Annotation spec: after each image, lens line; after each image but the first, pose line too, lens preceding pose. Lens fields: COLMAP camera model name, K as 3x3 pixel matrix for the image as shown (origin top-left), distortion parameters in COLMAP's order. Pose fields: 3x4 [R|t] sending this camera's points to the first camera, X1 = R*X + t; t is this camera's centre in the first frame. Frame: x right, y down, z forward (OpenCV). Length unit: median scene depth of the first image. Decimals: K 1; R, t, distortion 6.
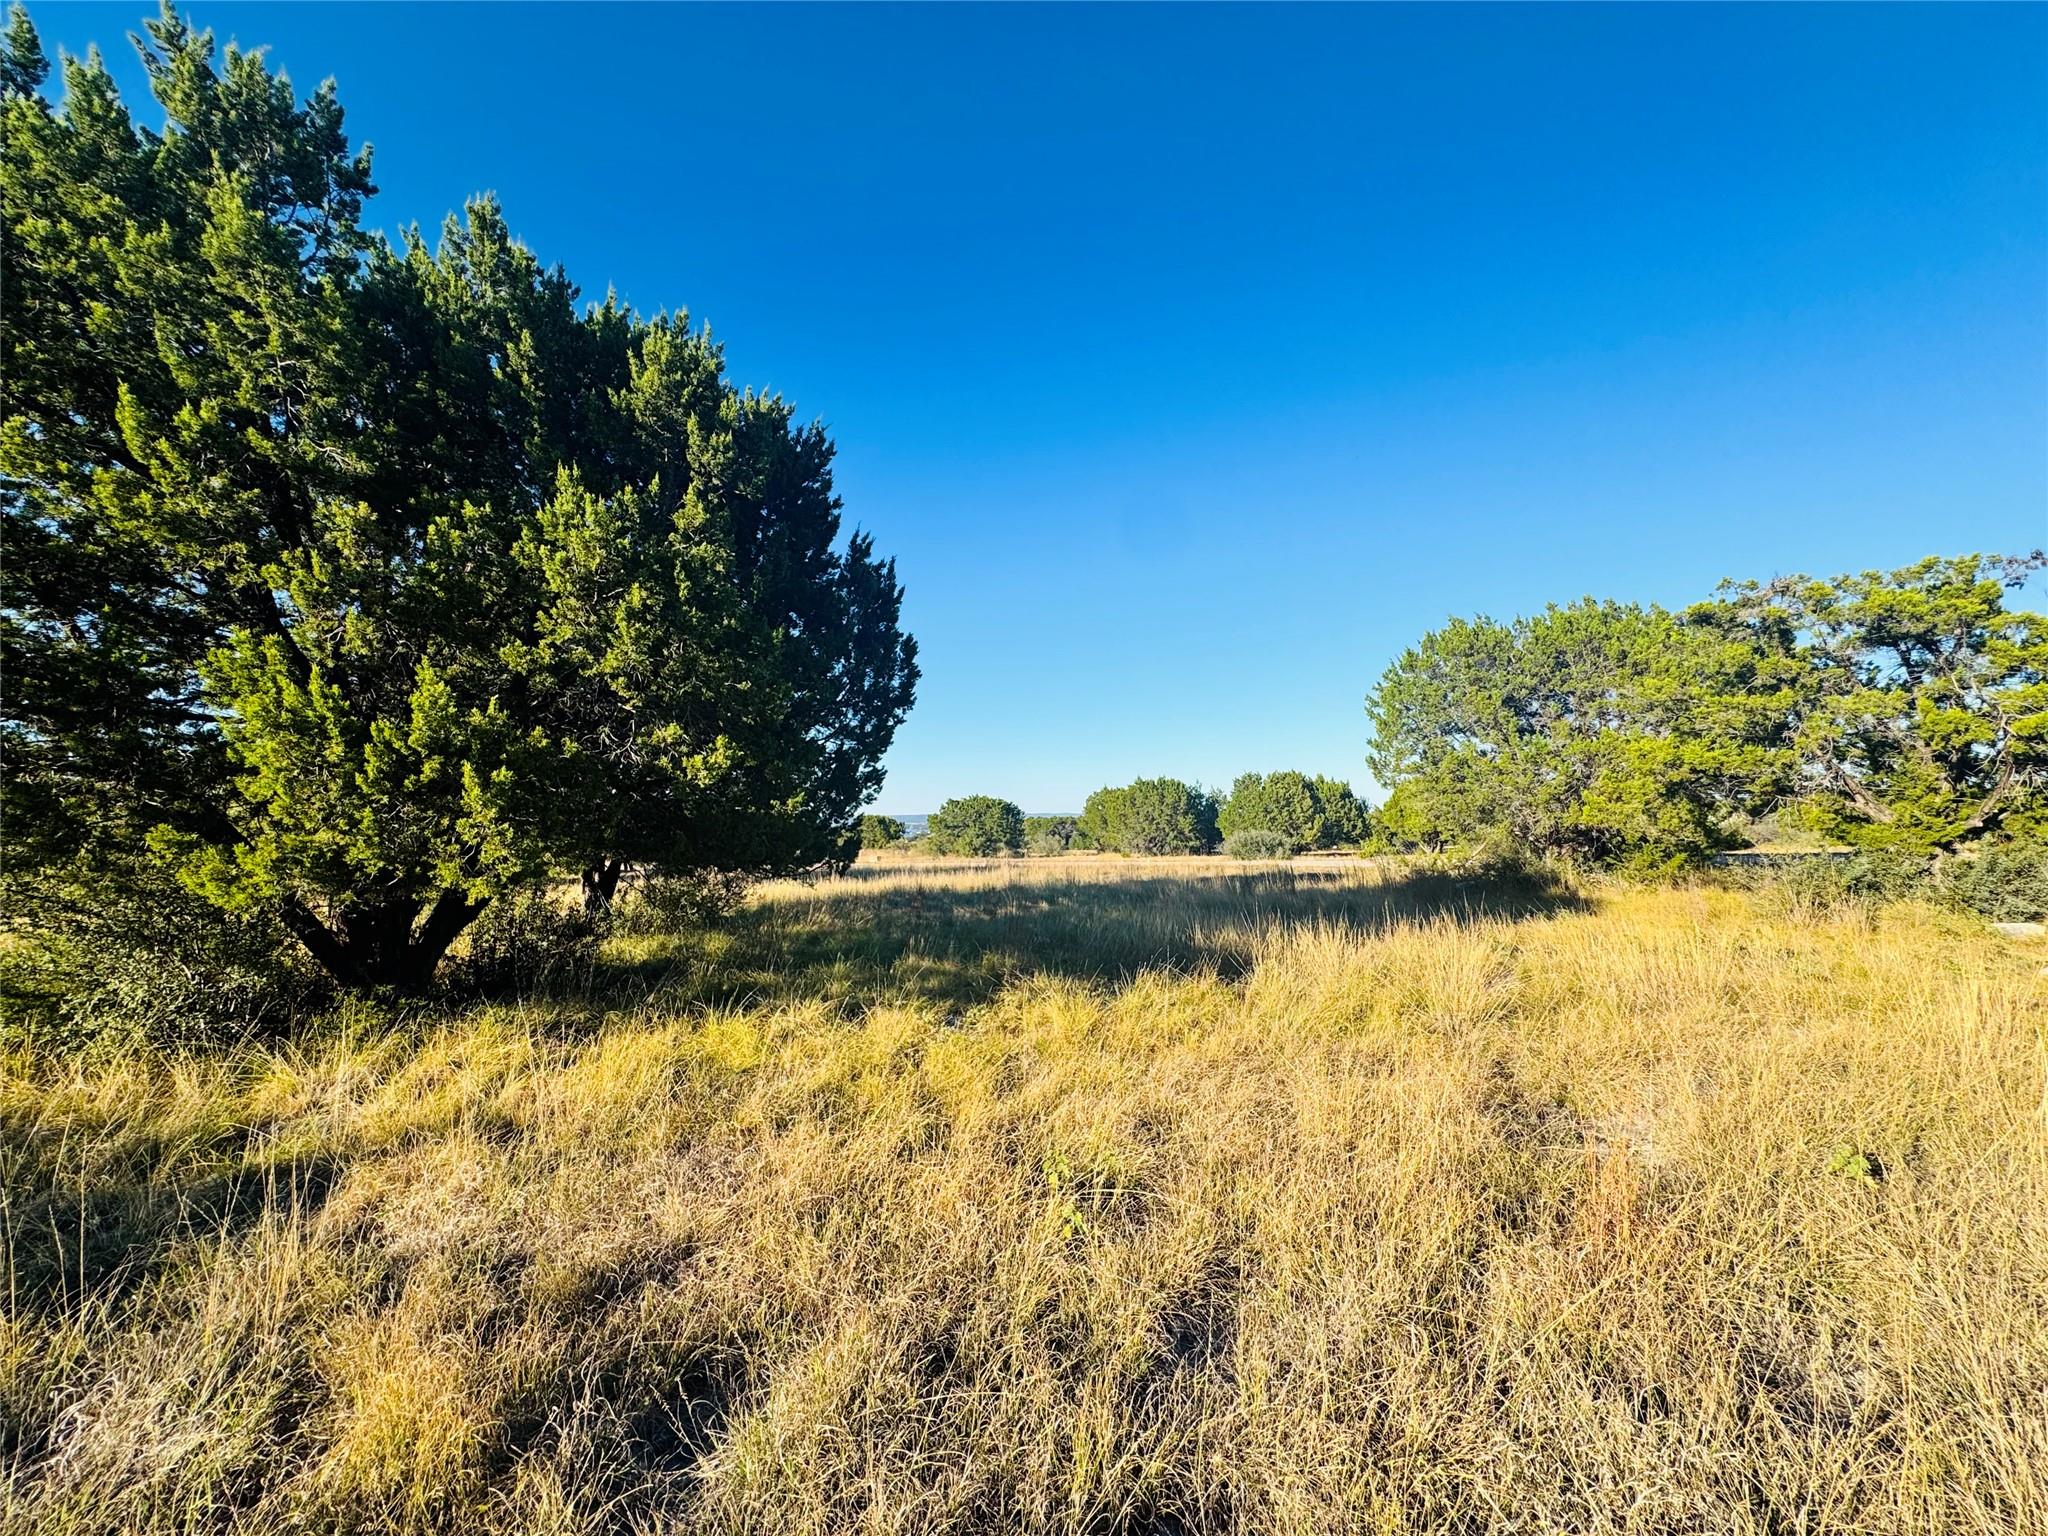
lens RADIAL K [[812.4, 0, 1027.2], [0, 812.4, 768.7], [0, 0, 1]] dist [-0.009475, 0.001002]
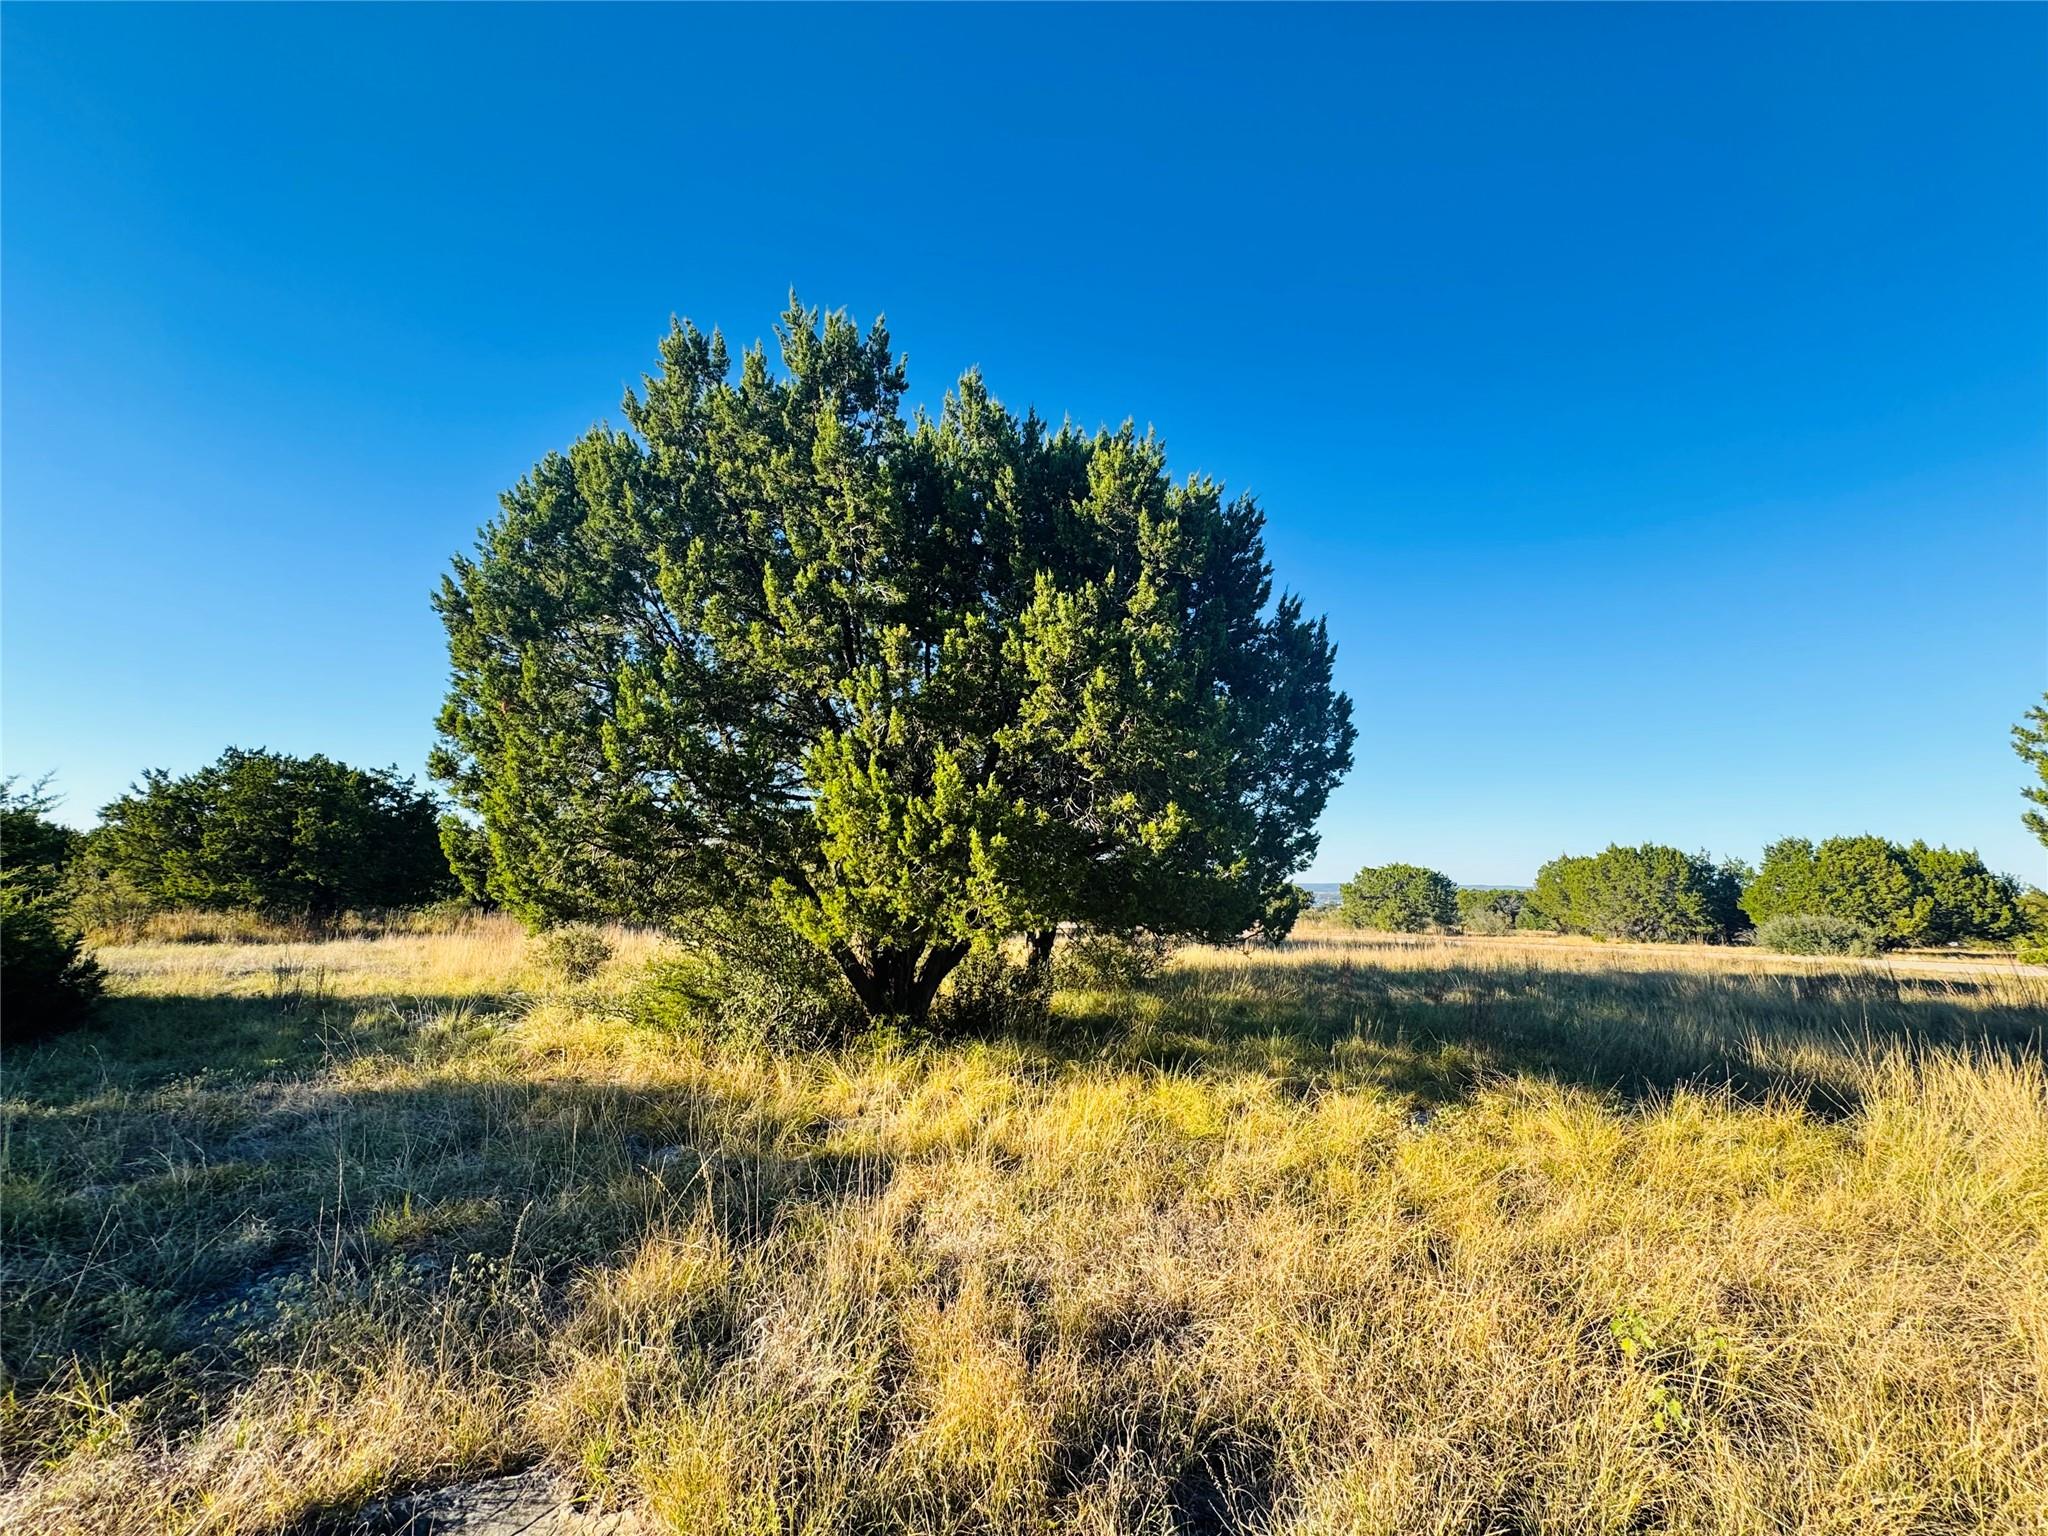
lens RADIAL K [[812.4, 0, 1023.5], [0, 812.4, 767.4], [0, 0, 1]] dist [-0.009475, 0.001002]
pose [[0.883510, -0.040949, -0.466619, -0.059174], [0.002380, 0.996551, -0.082948, -0.000111], [0.468406, 0.072175, 0.880560, -0.014526]]
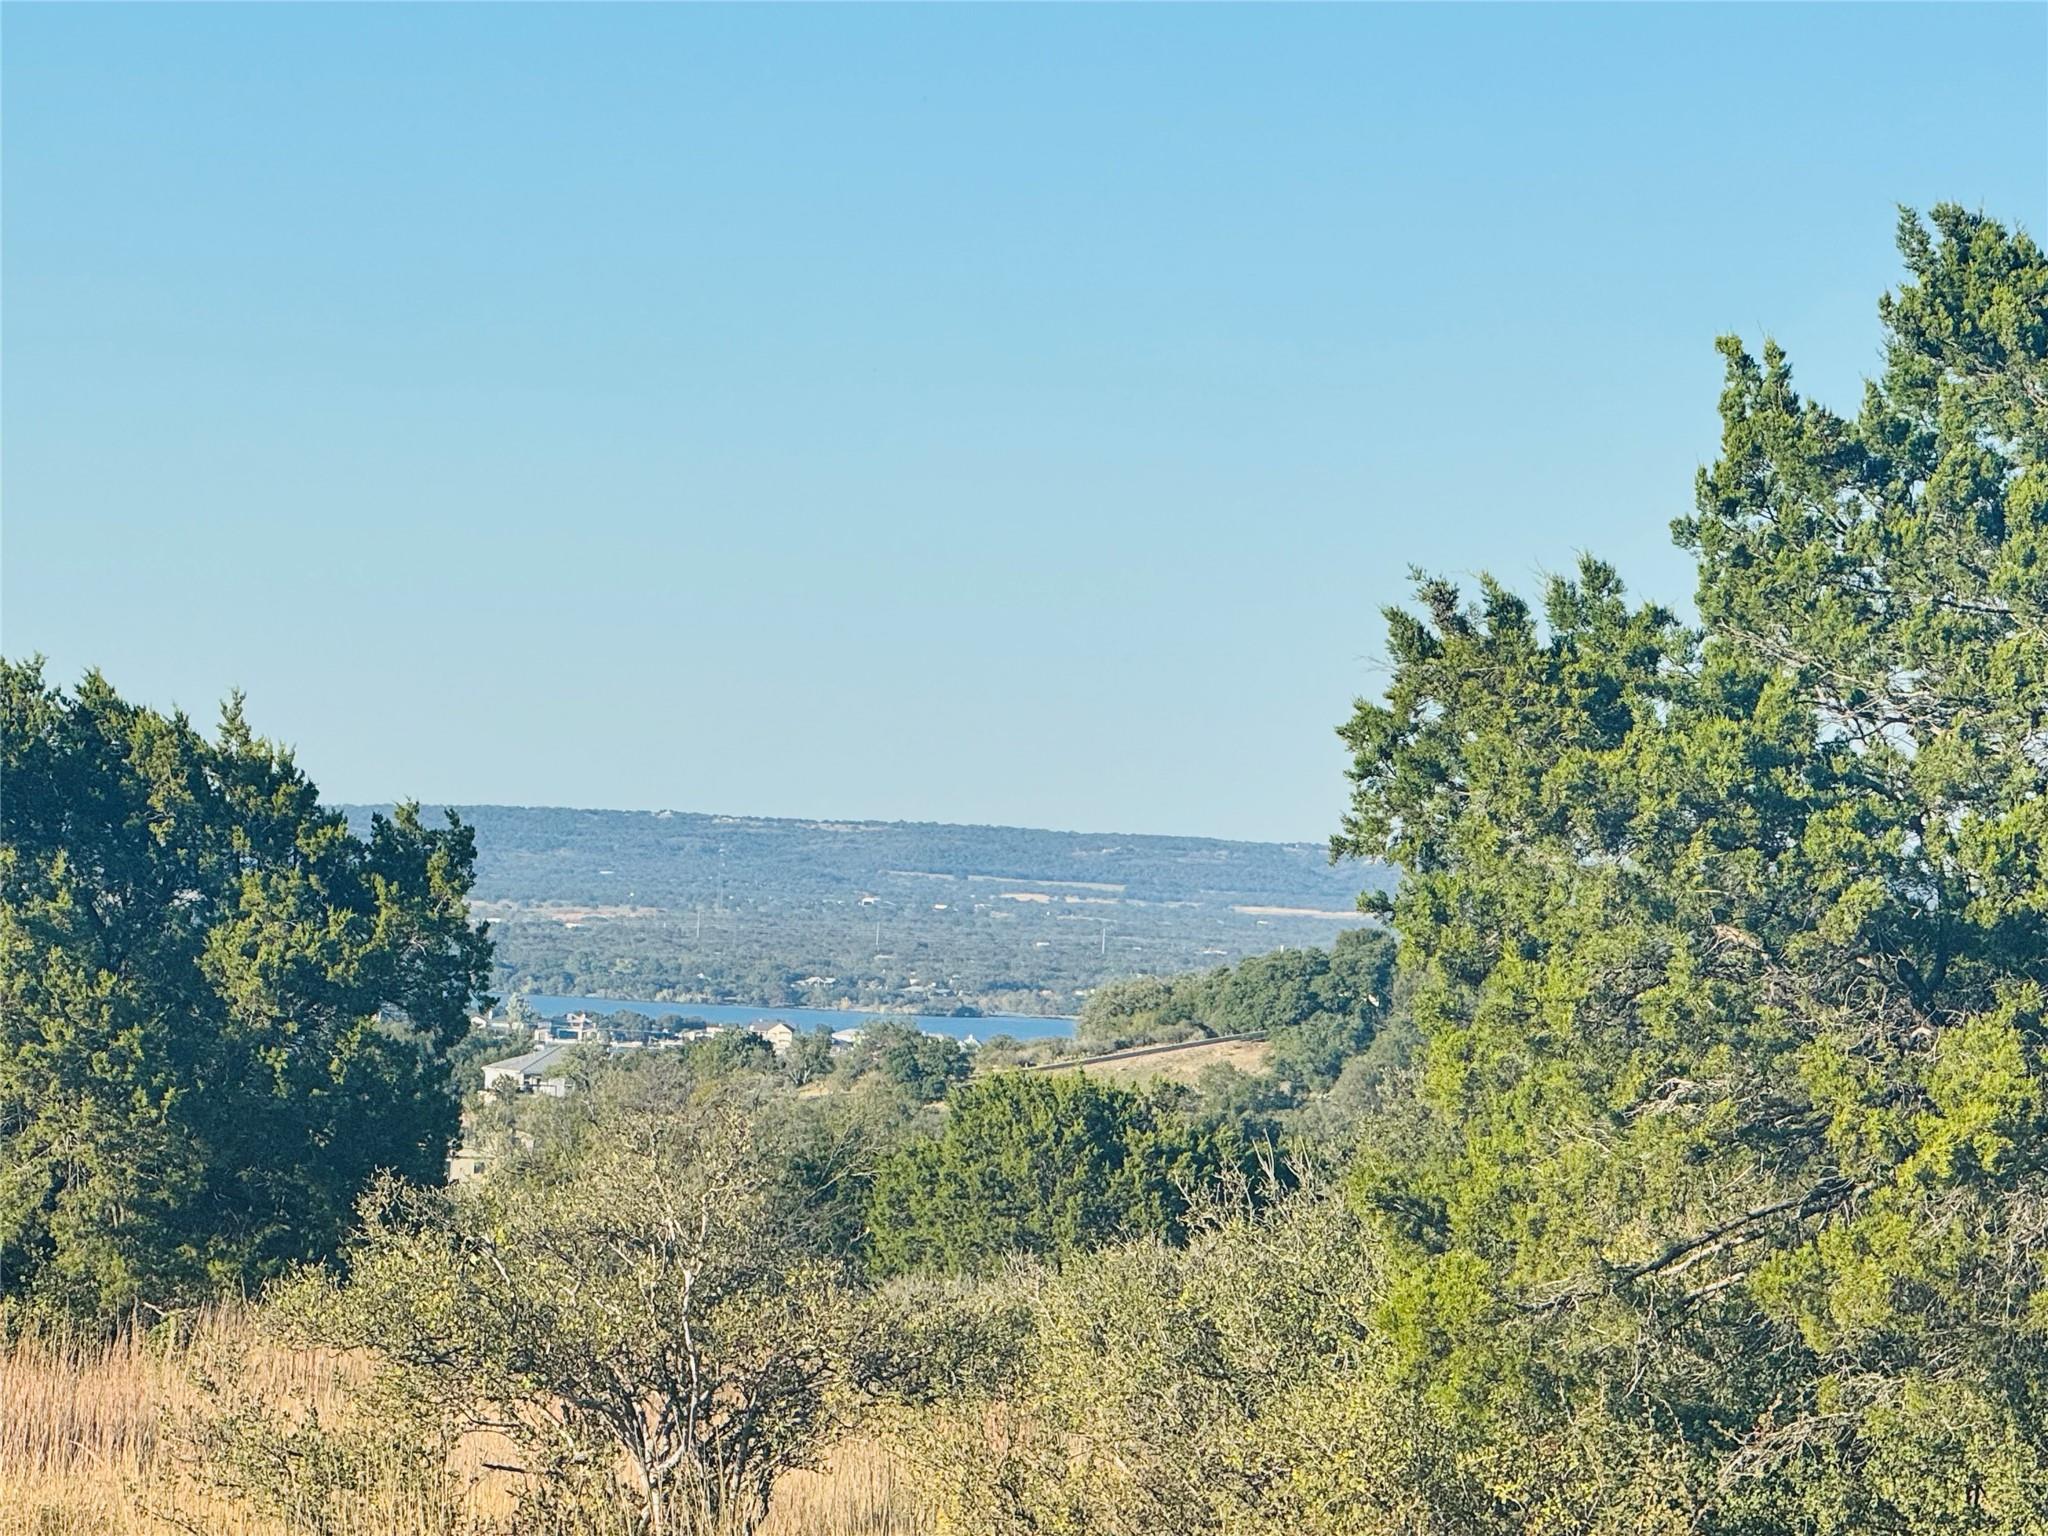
lens RADIAL K [[9747.5, 0, 1030.4], [0, 9747.5, 747.3], [0, 0, 1]] dist [0.557004, 0.000000]
pose [[0.996434, 0.054803, -0.064150, -1.814000], [-0.051833, 0.997545, 0.047079, 0.702951], [0.066572, -0.043586, 0.996829, 8.778192]]
